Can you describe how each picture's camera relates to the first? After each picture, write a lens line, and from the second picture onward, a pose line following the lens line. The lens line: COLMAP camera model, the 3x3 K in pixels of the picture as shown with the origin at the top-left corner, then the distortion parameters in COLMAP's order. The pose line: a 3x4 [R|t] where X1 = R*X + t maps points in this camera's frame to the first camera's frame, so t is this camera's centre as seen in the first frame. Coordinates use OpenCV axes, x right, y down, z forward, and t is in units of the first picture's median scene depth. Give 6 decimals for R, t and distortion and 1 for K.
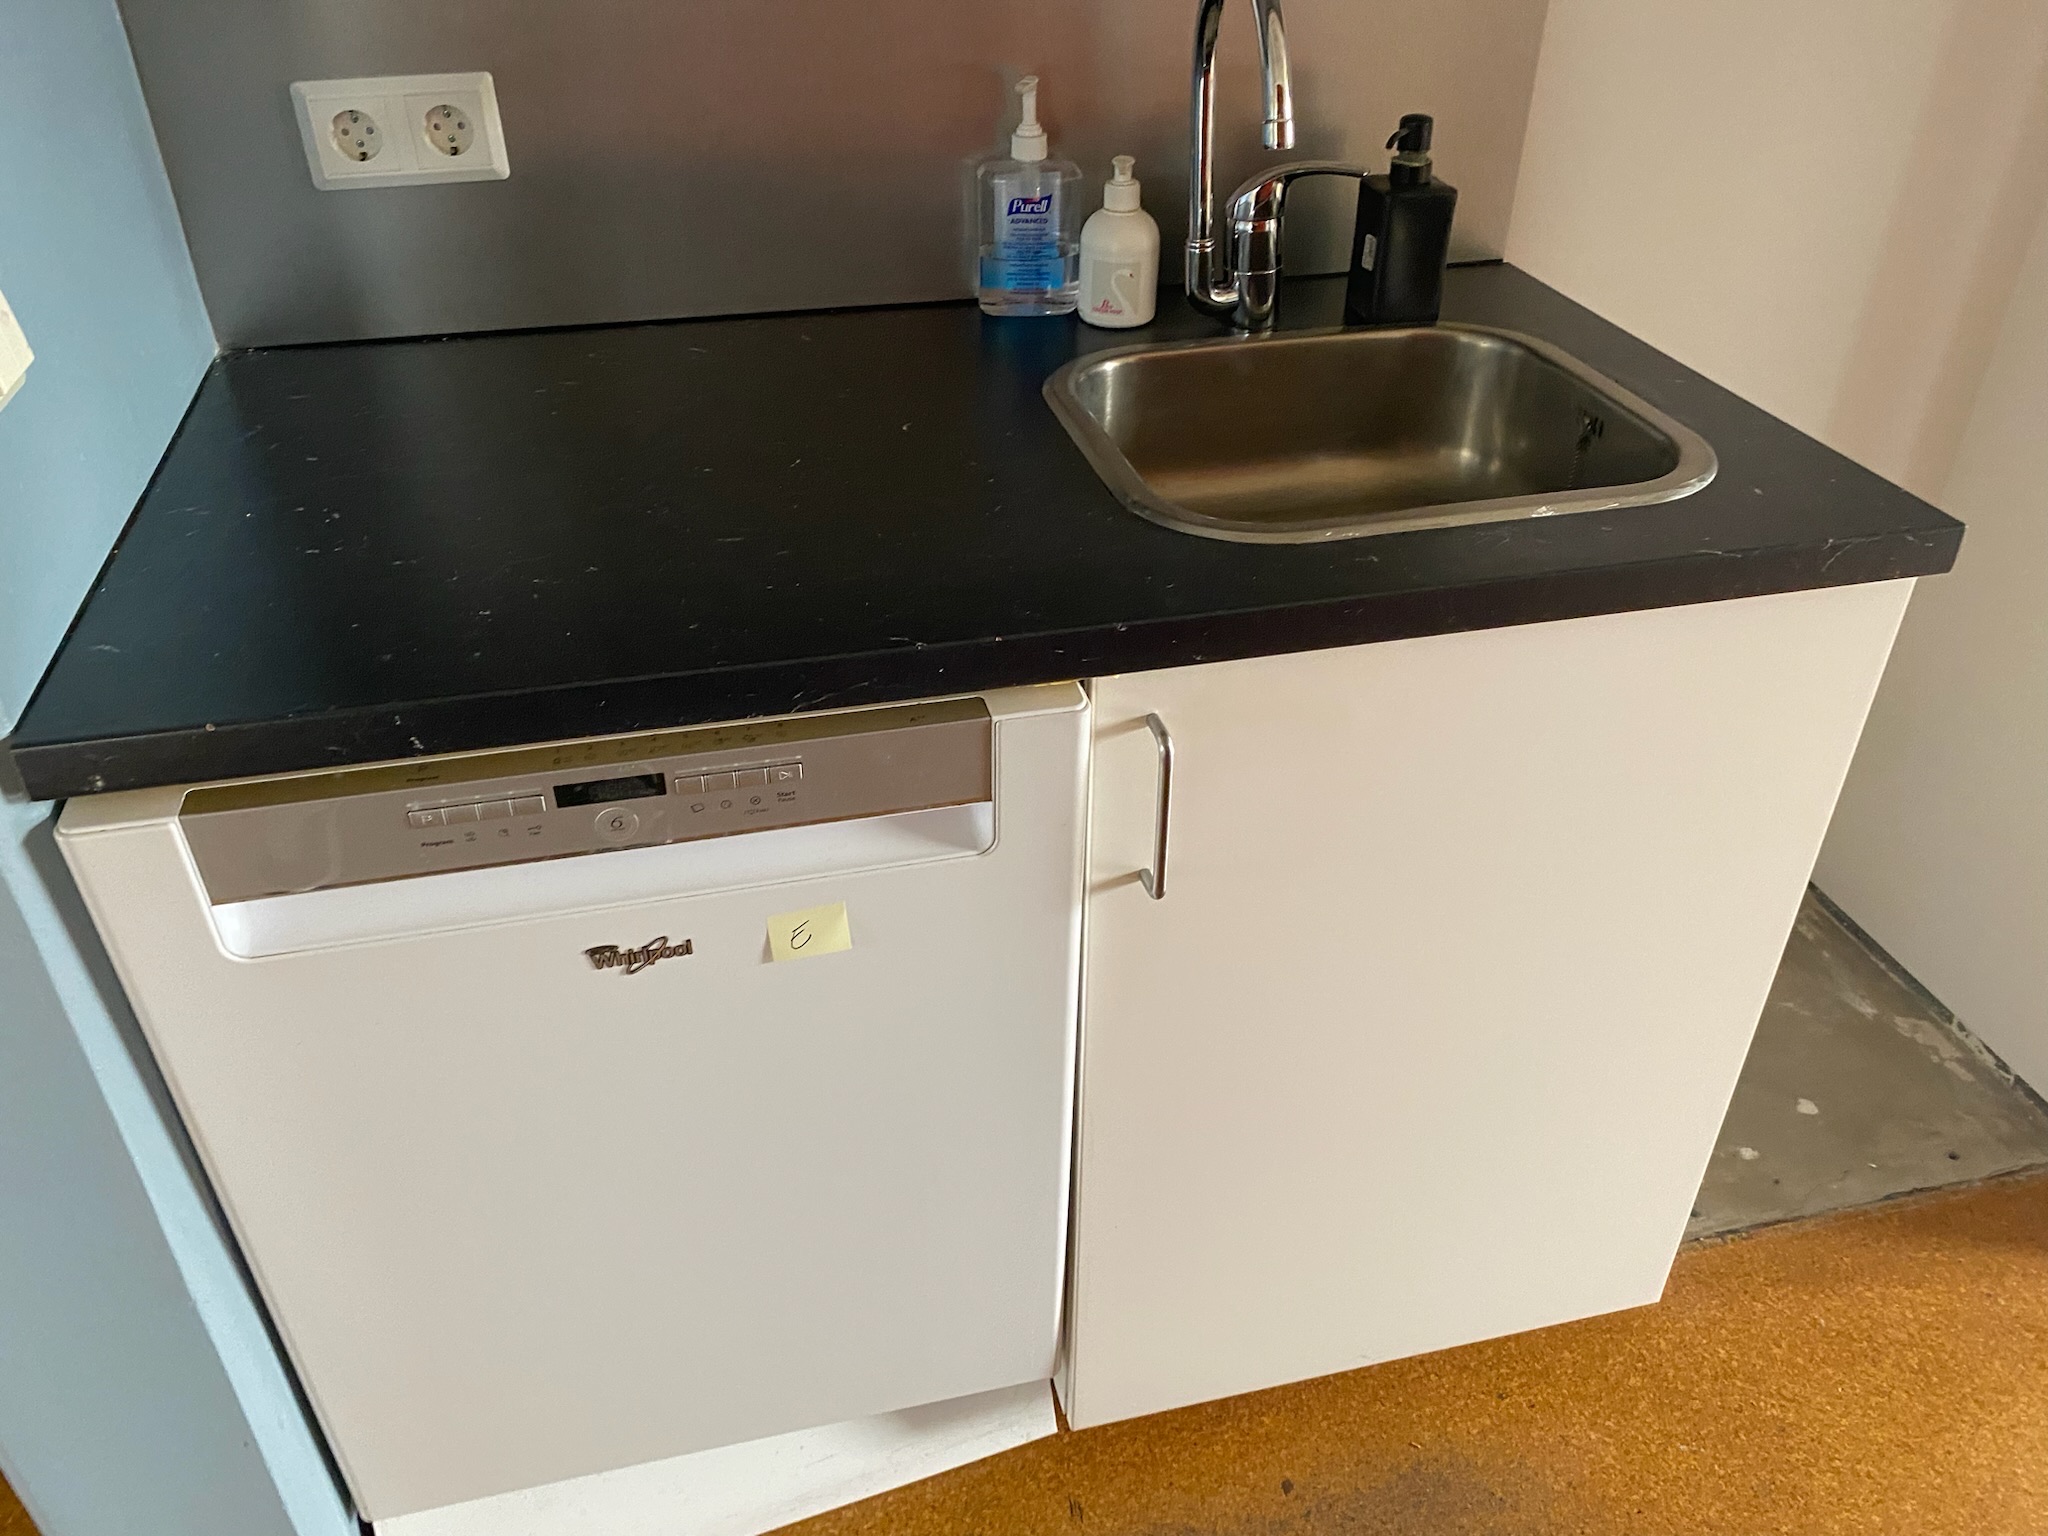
lens RADIAL K [[1560.6, 0, 1012.7], [0, 1560.6, 762.6], [0, 0, 1]] dist [0.021613, -0.026502]
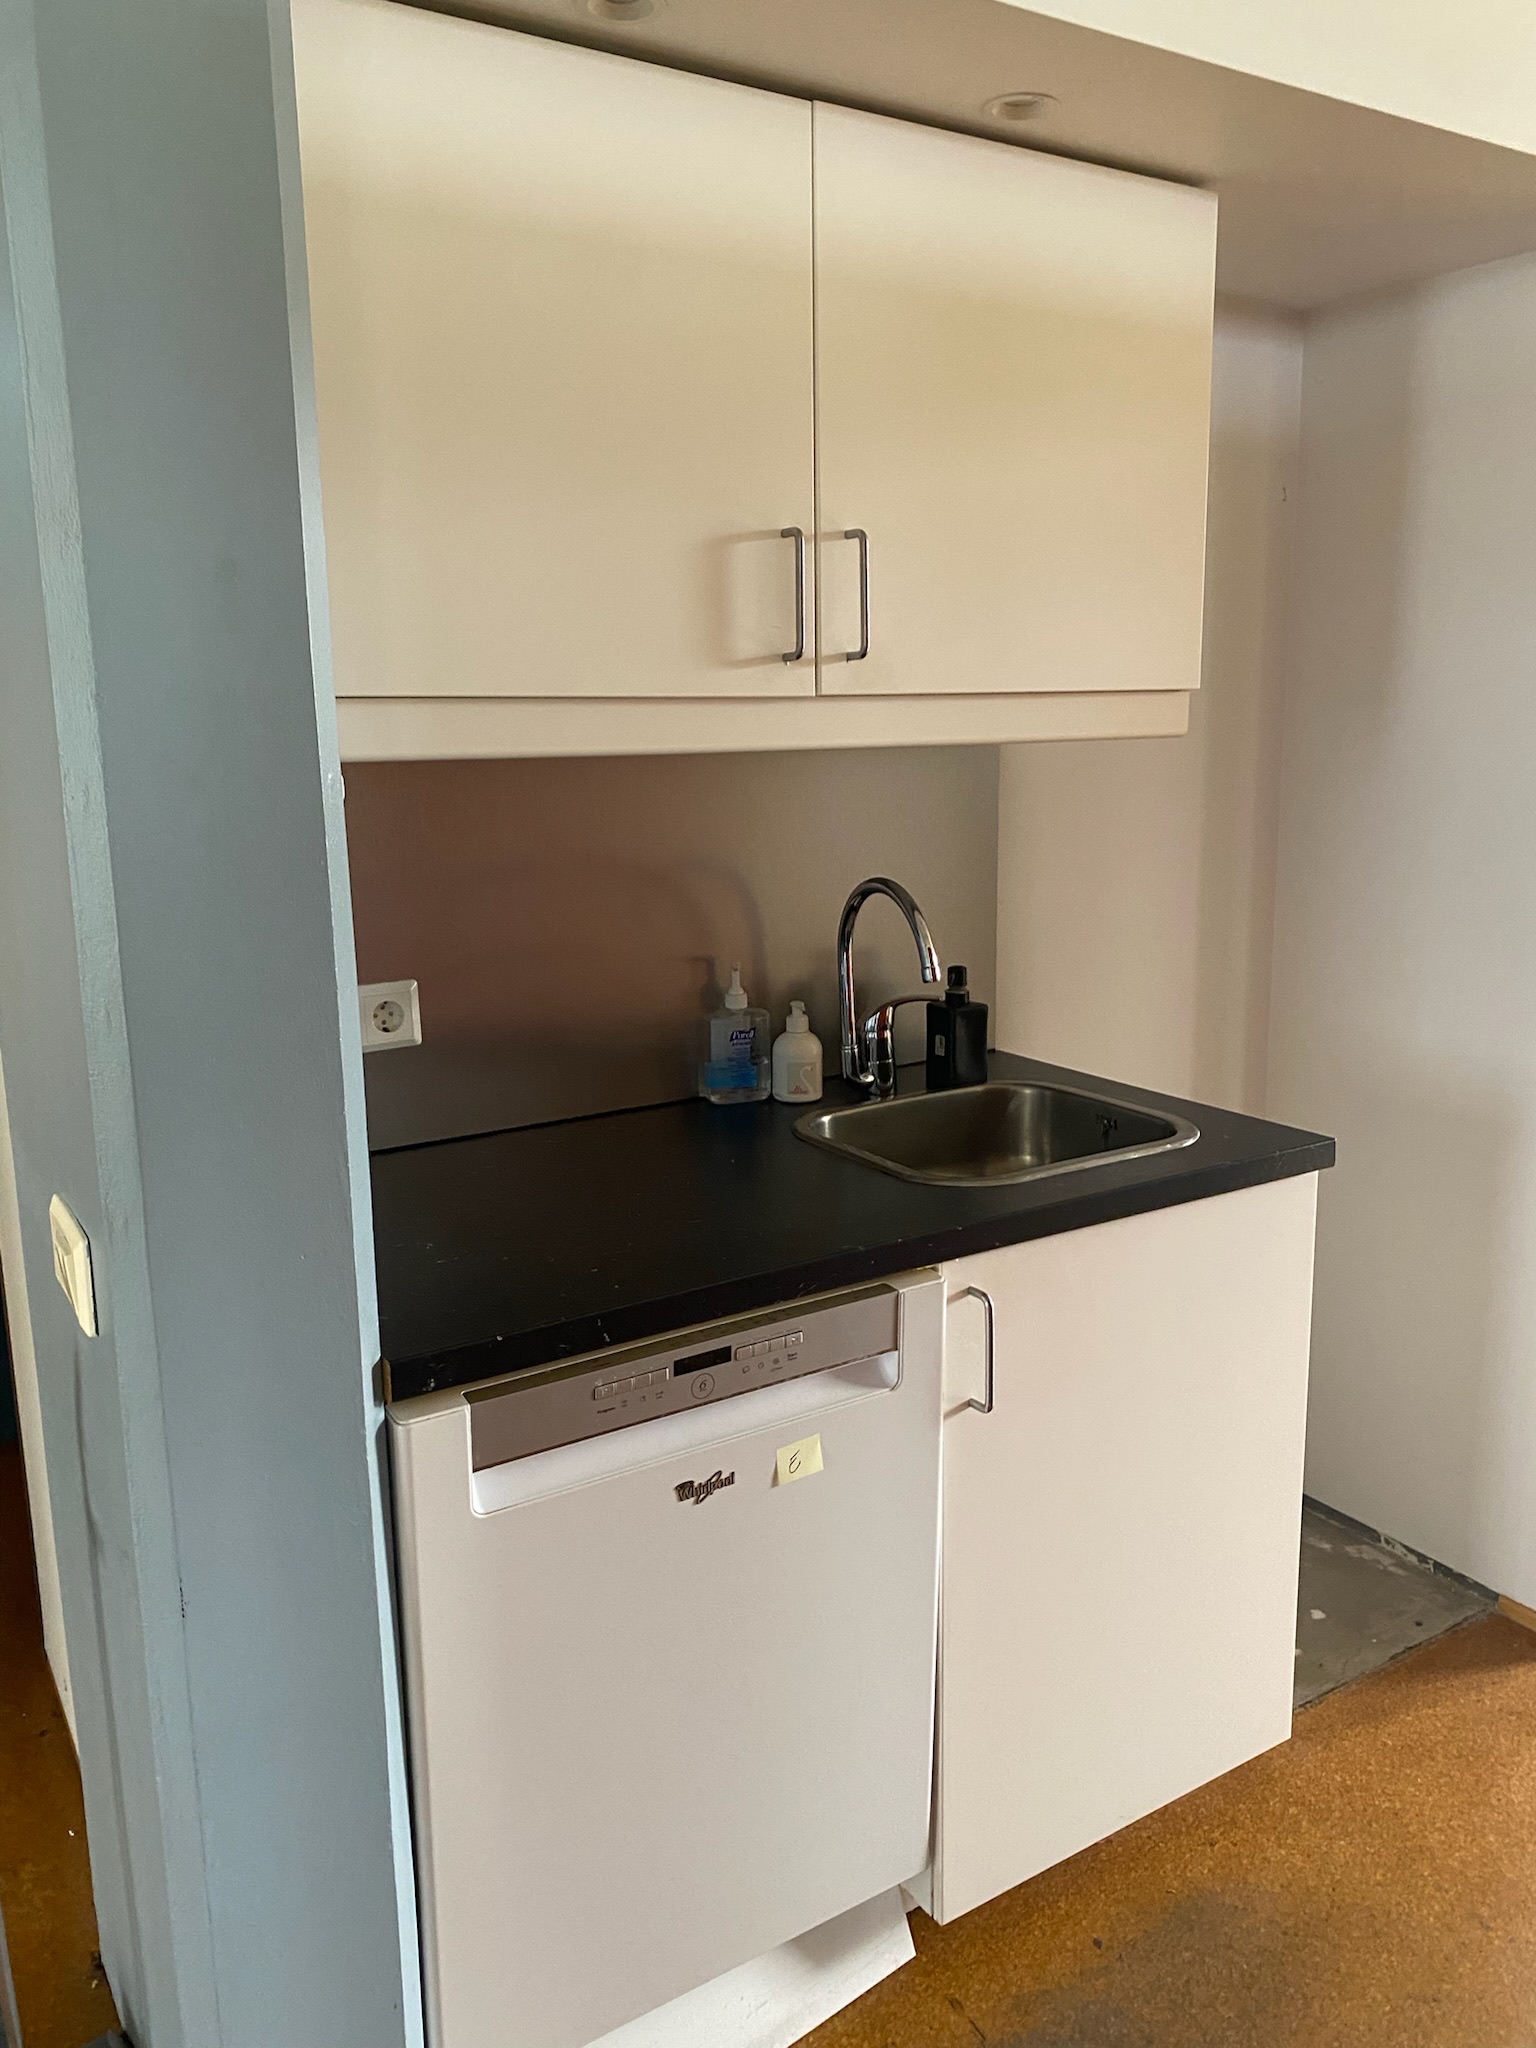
lens RADIAL K [[1560.6, 0, 780.9], [0, 1560.6, 1002.3], [0, 0, 1]] dist [0.021613, -0.026502]
pose [[0.944331, -0.075581, 0.320198, -0.454398], [0.196262, 0.910529, -0.363894, 0.191808], [-0.264046, 0.406479, 0.874674, -0.392710]]
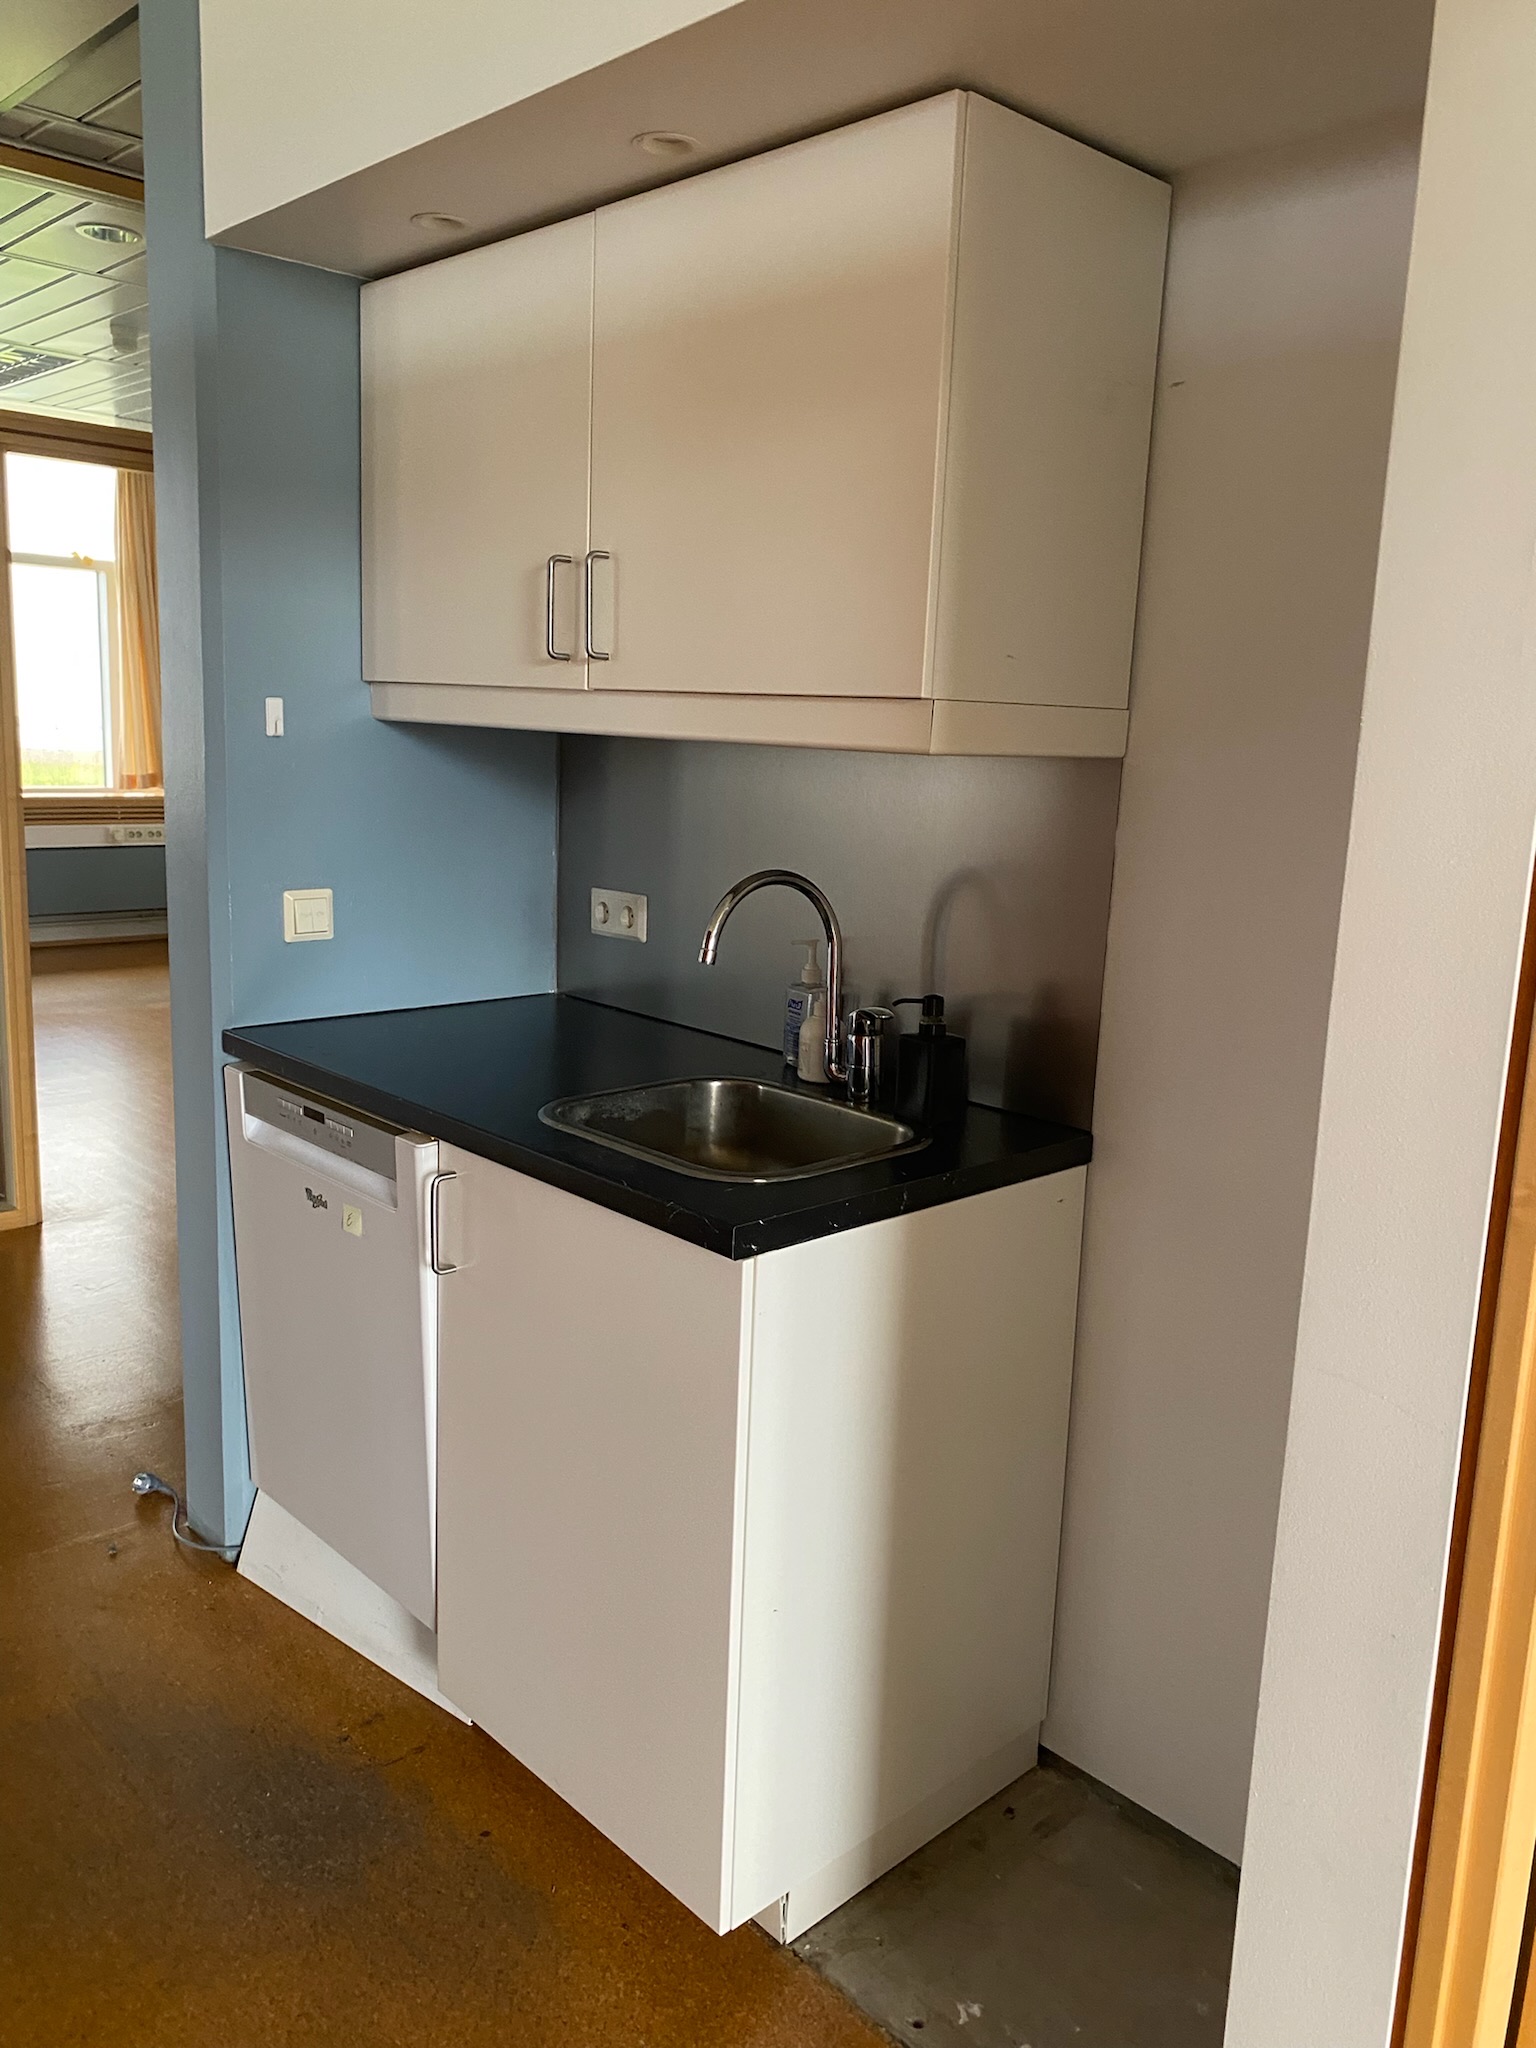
lens RADIAL K [[1560.6, 0, 747.8], [0, 1560.6, 990.0], [0, 0, 1]] dist [0.021613, -0.026502]
pose [[0.495652, 0.171013, -0.851519, 1.458769], [-0.513015, 0.848759, -0.128156, -0.125104], [0.700818, 0.500363, 0.508421, 0.087868]]
